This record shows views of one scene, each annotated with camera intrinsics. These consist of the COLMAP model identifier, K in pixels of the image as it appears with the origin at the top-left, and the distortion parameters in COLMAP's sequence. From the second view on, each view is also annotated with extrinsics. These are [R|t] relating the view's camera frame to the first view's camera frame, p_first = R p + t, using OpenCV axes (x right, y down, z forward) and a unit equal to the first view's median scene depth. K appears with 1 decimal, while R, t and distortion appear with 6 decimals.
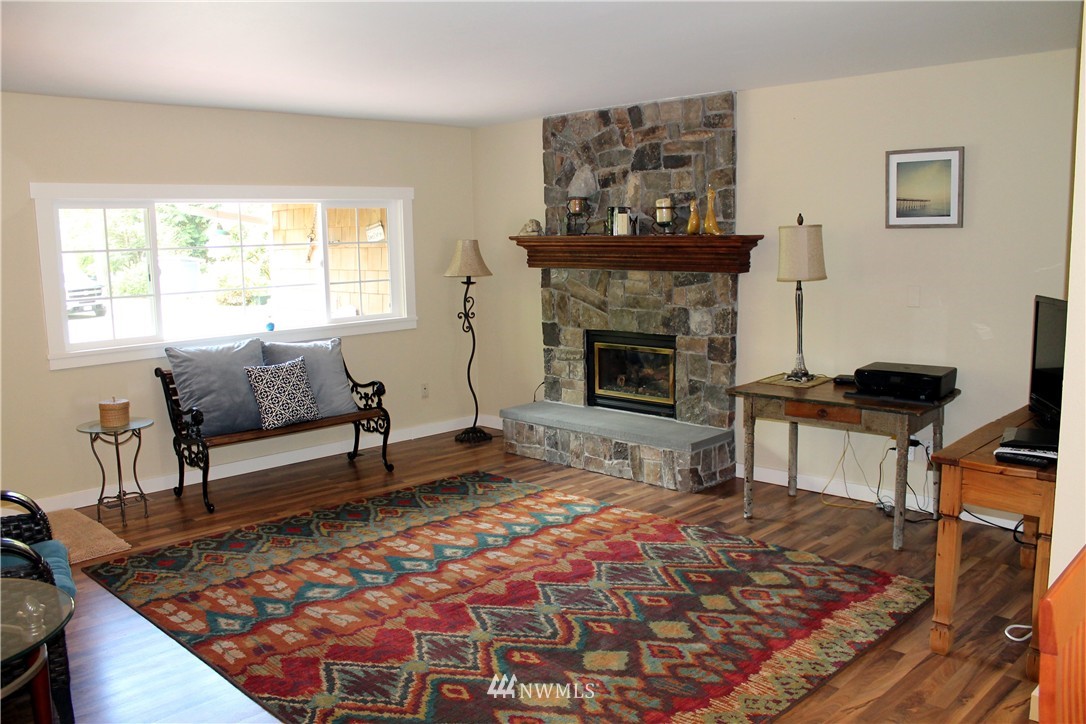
lens RADIAL K [[900.8, 0, 540.9], [0, 900.8, 360.8], [0, 0, 1]] dist [-0.105904, 0.027642]
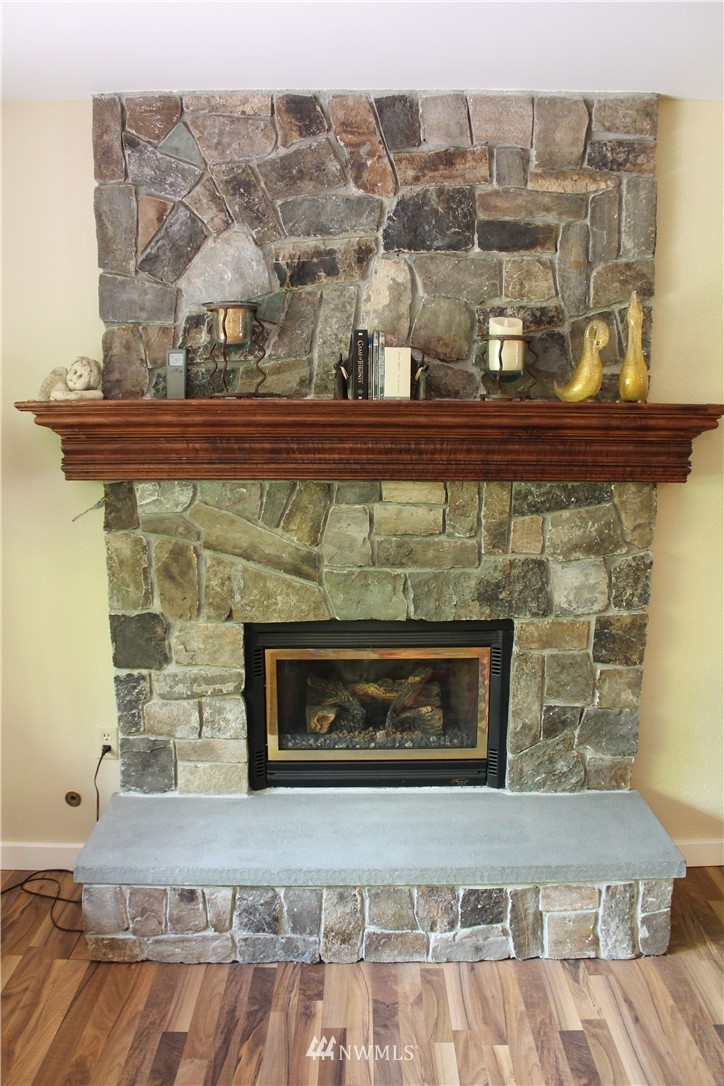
lens RADIAL K [[900.8, 0, 372.3], [0, 900.8, 570.3], [0, 0, 1]] dist [-0.105904, 0.027642]
pose [[0.704797, -0.116964, 0.699700, -0.217295], [0.087605, 0.993115, 0.077769, -0.093387], [-0.703979, 0.006486, 0.710191, 0.704707]]
